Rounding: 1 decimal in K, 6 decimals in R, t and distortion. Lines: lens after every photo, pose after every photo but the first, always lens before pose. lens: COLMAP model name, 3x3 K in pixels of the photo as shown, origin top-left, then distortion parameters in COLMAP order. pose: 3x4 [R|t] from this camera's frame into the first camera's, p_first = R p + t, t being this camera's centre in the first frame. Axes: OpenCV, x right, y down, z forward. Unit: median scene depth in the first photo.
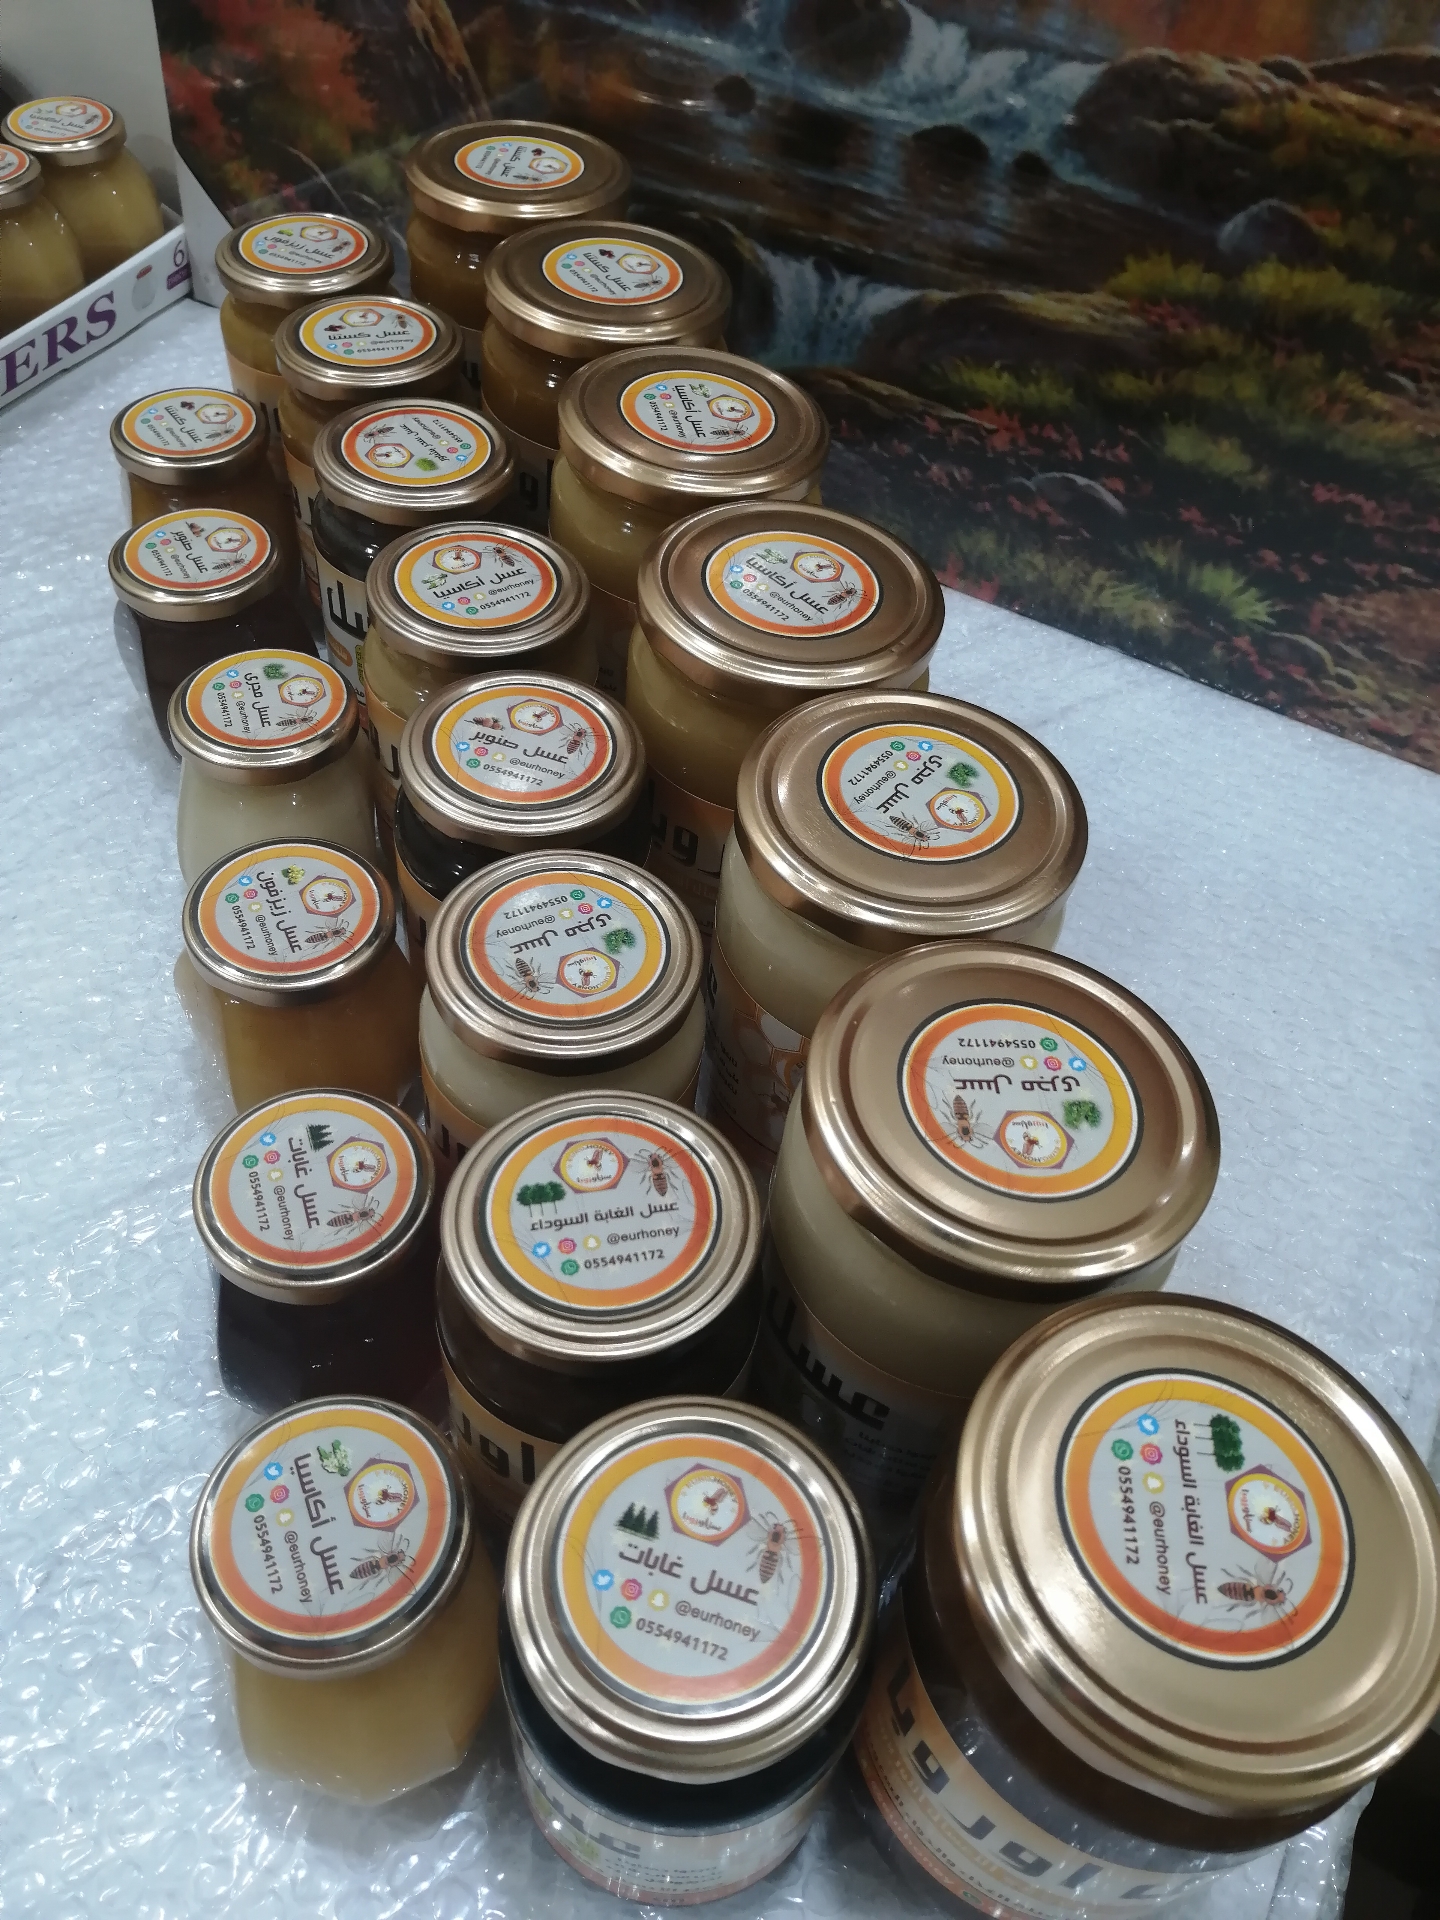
lens RADIAL K [[1508.4, 0, 718.6], [0, 1508.4, 969.8], [0, 0, 1]] dist [0.007604, -0.047681]
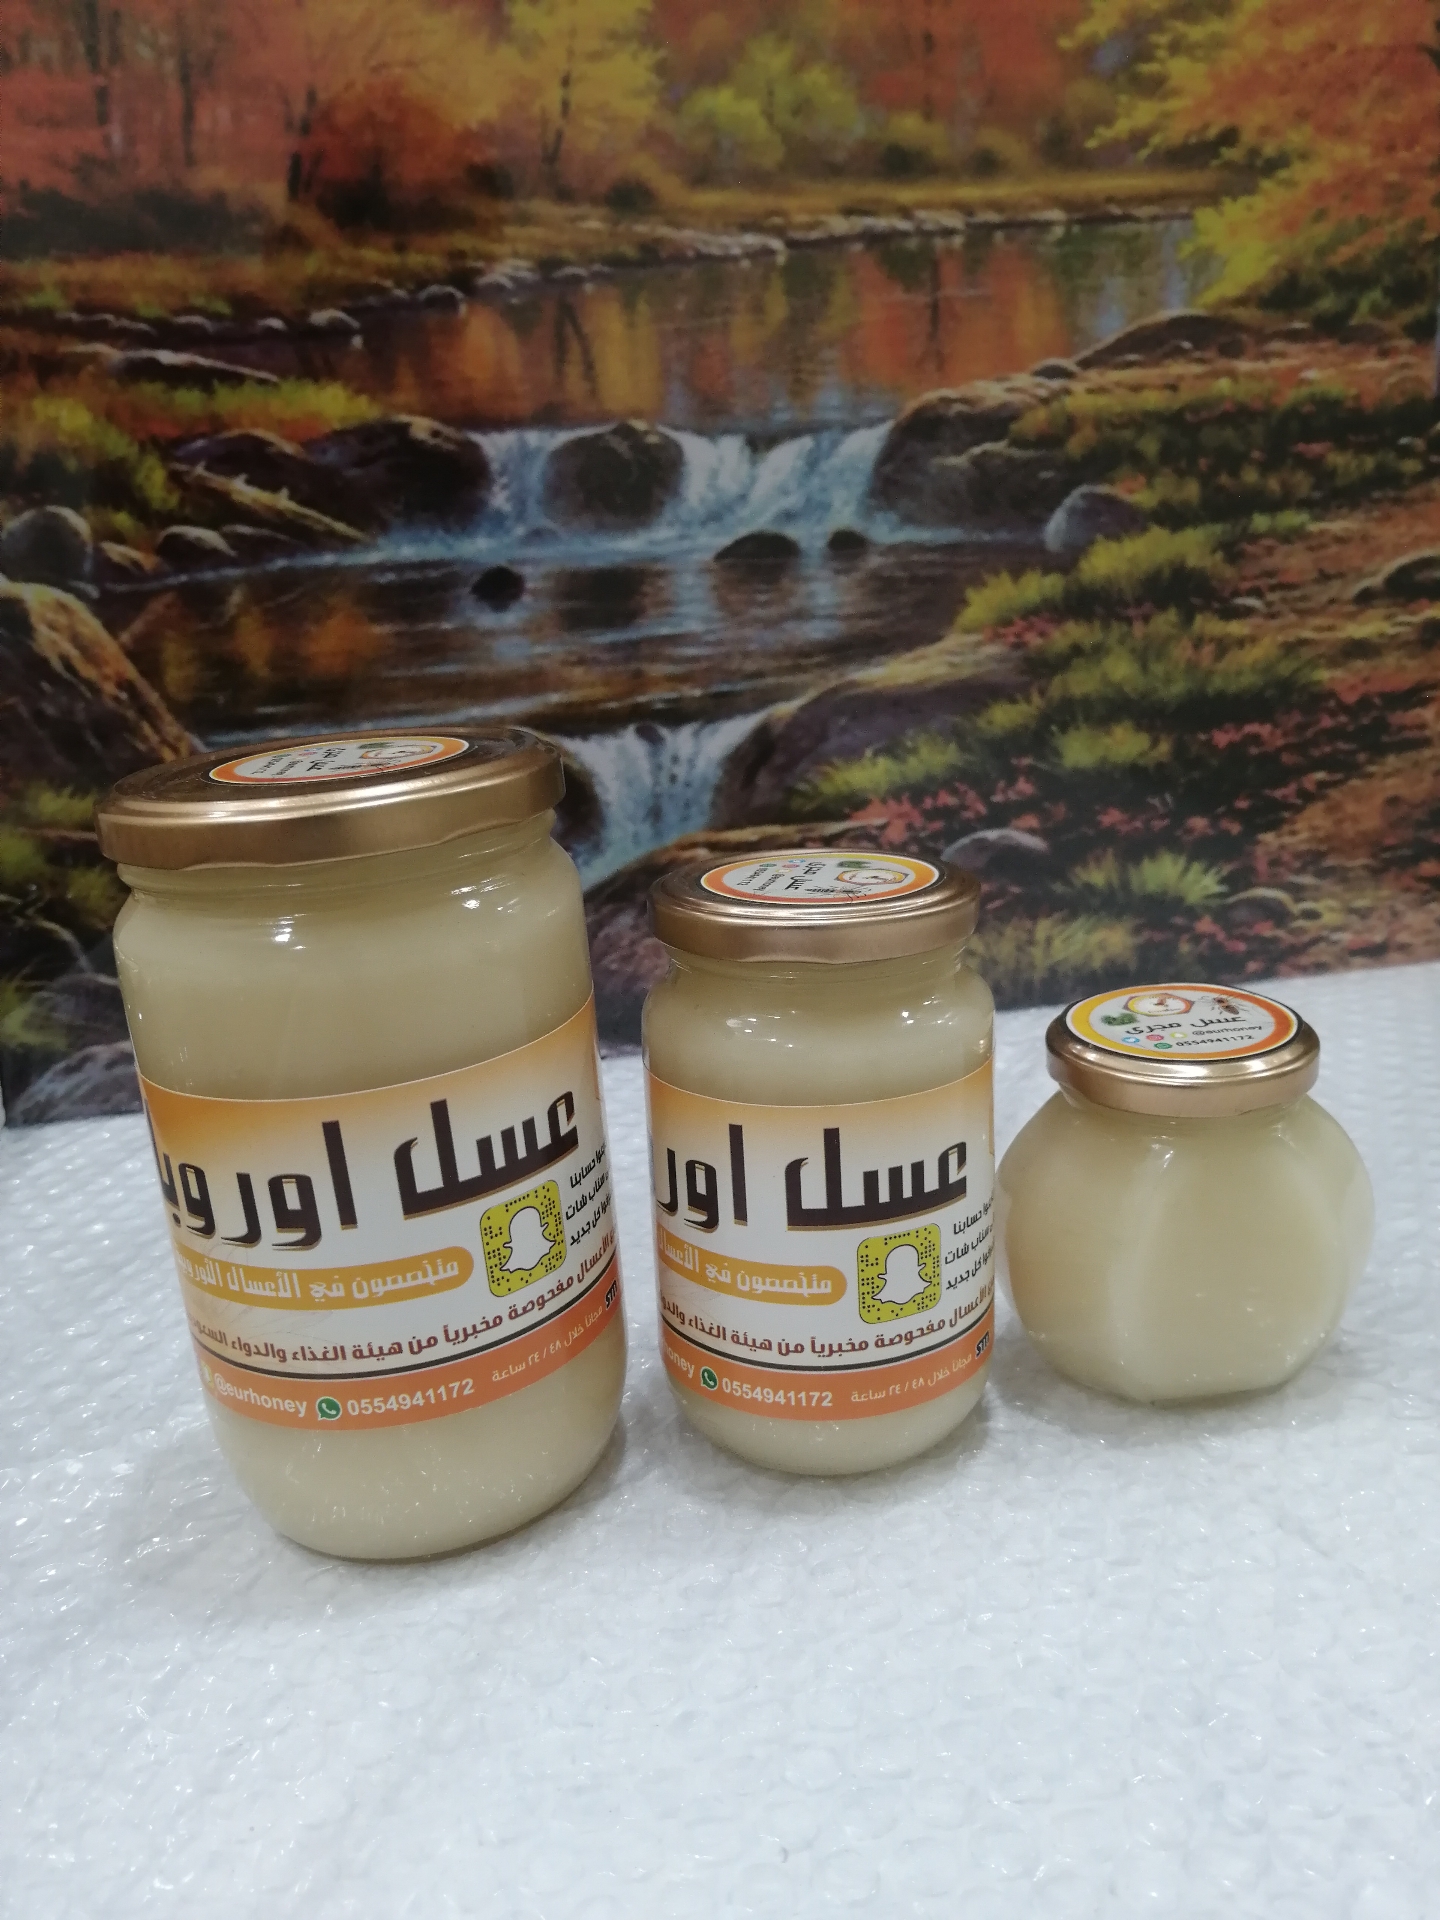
lens RADIAL K [[1508.7, 0, 703.5], [0, 1508.7, 958.4], [0, 0, 1]] dist [0.009982, -0.053533]
pose [[0.793245, -0.307143, 0.525761, -0.434582], [0.543526, 0.746402, -0.384009, -0.012964], [-0.274484, 0.590379, 0.759020, 0.428889]]
